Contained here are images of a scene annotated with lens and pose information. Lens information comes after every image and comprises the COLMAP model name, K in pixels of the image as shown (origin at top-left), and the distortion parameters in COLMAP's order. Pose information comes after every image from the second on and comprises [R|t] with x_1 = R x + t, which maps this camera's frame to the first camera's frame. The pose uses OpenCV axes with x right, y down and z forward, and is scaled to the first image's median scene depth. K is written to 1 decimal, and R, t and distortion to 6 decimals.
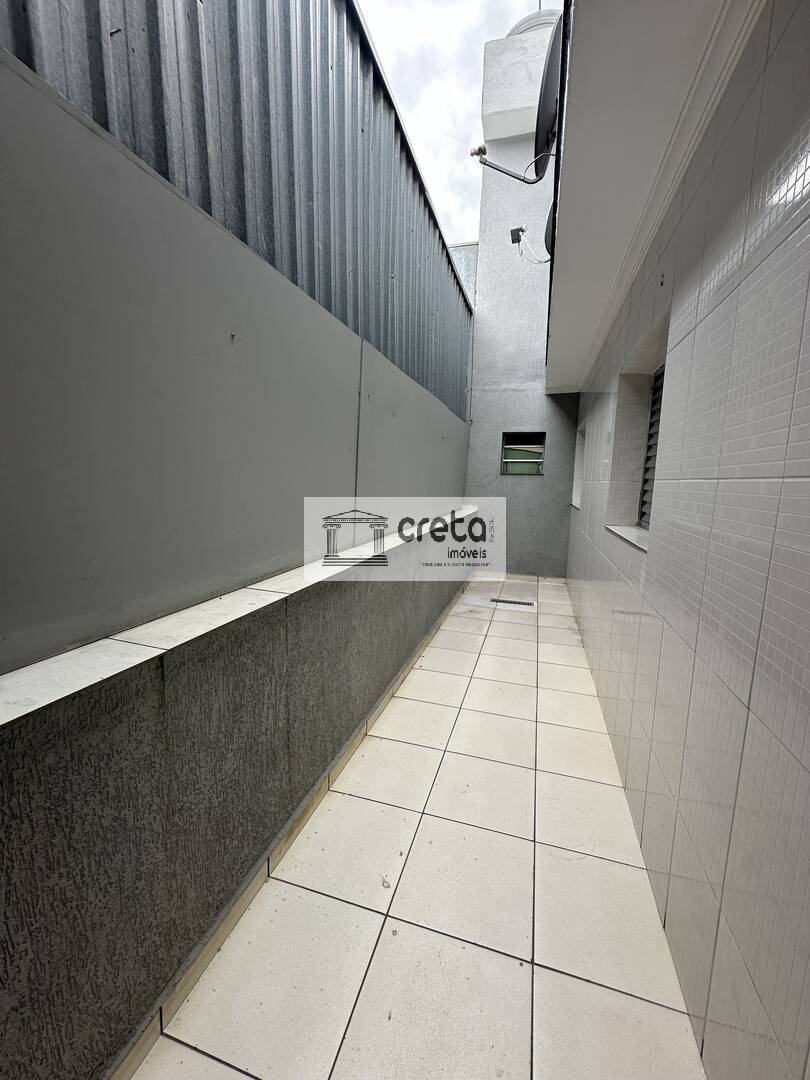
lens RADIAL K [[432.7, 0, 406.4], [0, 432.7, 540.2], [0, 0, 1]] dist [-0.001017, -0.000175]
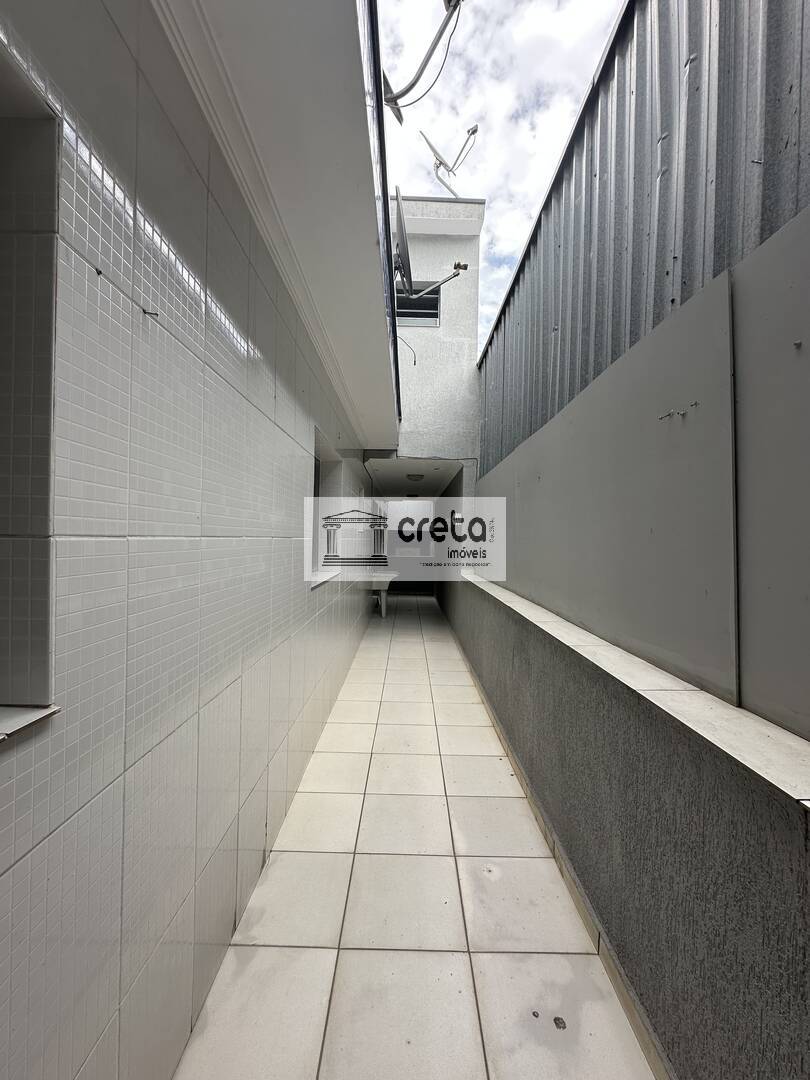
lens RADIAL K [[432.7, 0, 406.4], [0, 432.7, 540.2], [0, 0, 1]] dist [-0.001017, -0.000175]
pose [[-0.956170, -0.037401, -0.290415, 0.372182], [-0.080963, 0.986912, 0.139462, -0.186762], [0.281398, 0.156862, -0.946683, 1.320356]]
